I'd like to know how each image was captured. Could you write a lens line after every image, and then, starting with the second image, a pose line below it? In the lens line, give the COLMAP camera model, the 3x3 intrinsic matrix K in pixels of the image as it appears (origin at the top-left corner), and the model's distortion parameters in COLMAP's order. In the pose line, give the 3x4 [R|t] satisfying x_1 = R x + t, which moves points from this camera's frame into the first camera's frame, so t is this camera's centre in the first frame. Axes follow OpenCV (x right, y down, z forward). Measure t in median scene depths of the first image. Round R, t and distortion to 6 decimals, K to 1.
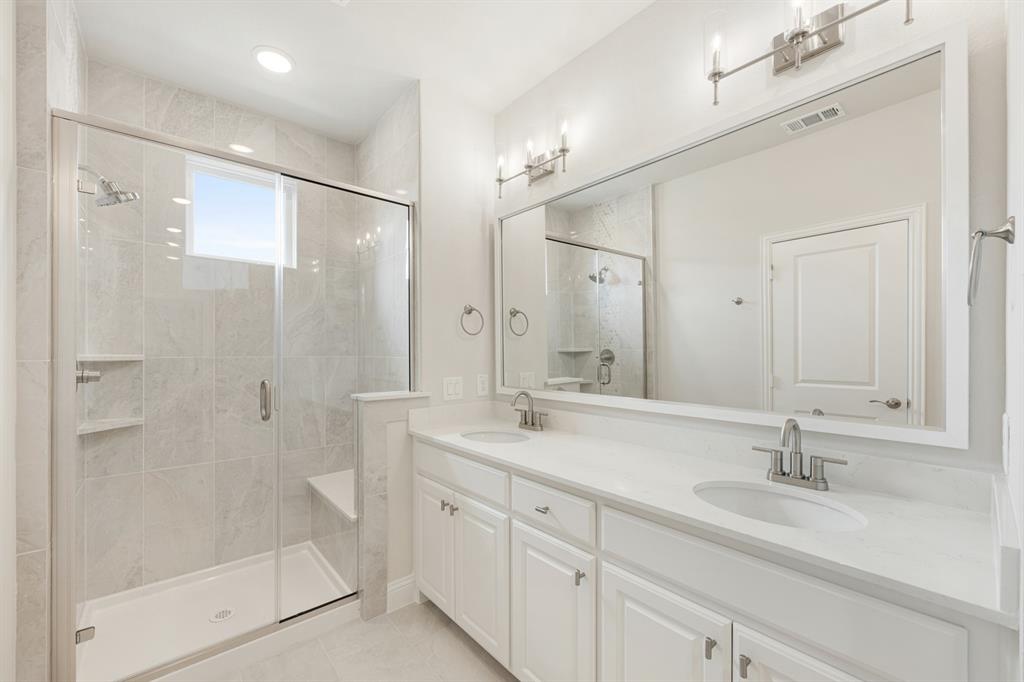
lens RADIAL K [[410.7, 0, 507.5], [0, 410.7, 353.0], [0, 0, 1]] dist [0.000509, -0.000125]
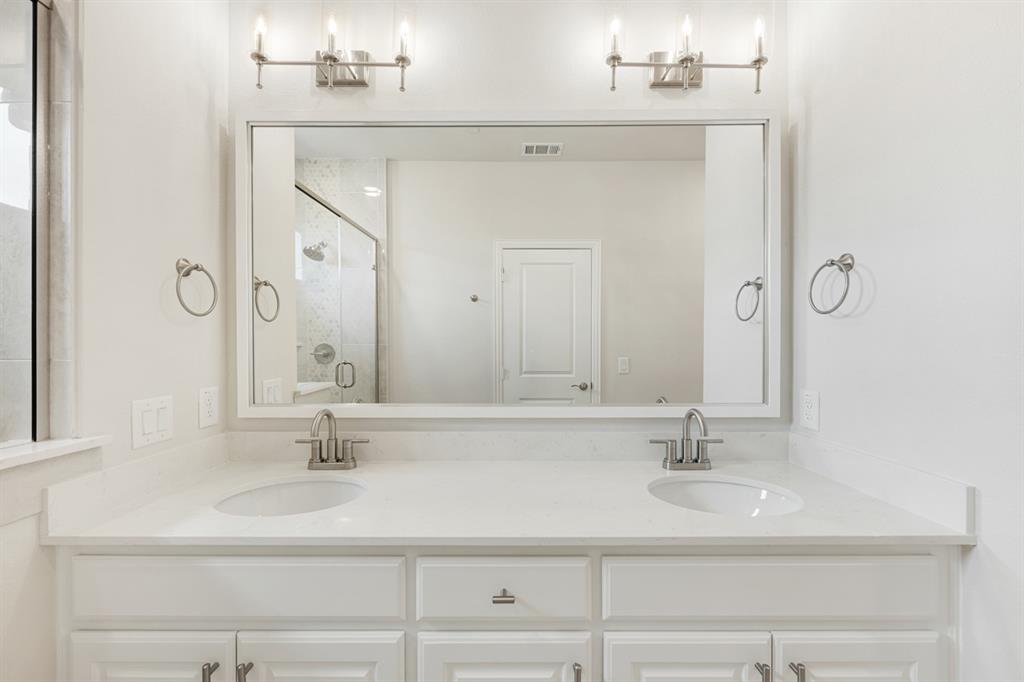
lens RADIAL K [[412.6, 0, 515.3], [0, 412.6, 344.1], [0, 0, 1]] dist [-0.000805, -0.000120]
pose [[0.649562, 0.006041, 0.760284, -0.225210], [0.001648, 0.999955, -0.009354, -0.000795], [-0.760307, 0.007329, 0.649523, 0.333891]]
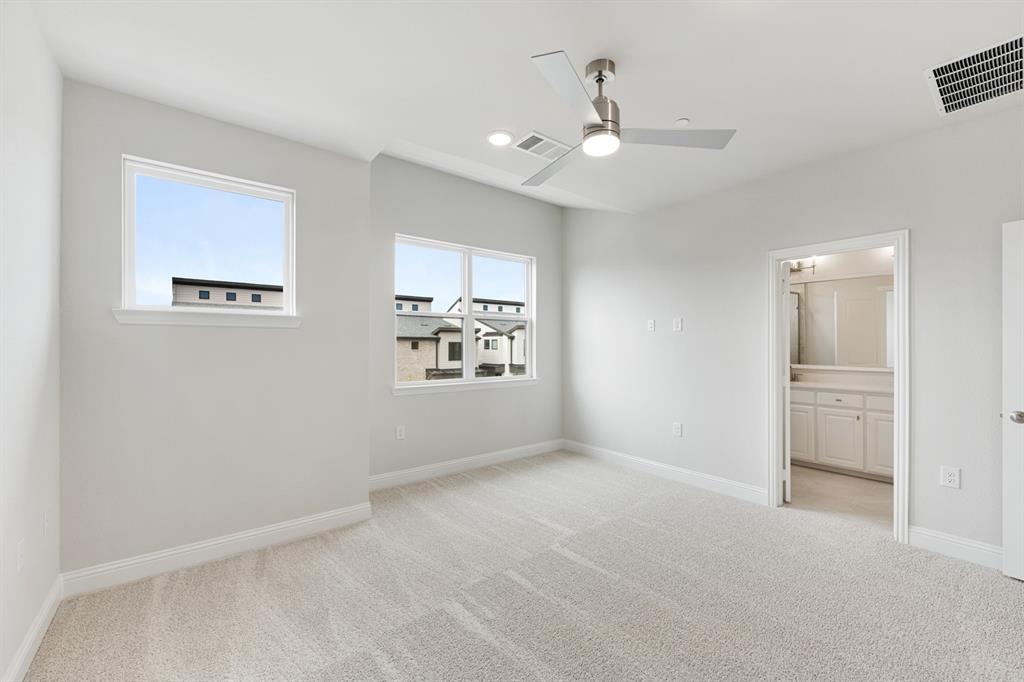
lens RADIAL K [[412.6, 0, 515.3], [0, 412.6, 344.1], [0, 0, 1]] dist [-0.000805, -0.000120]
pose [[0.999486, -0.000193, -0.032042, -1.296913], [0.000068, 0.999992, -0.003899, -0.014995], [0.032043, 0.003895, 0.999479, -1.253647]]
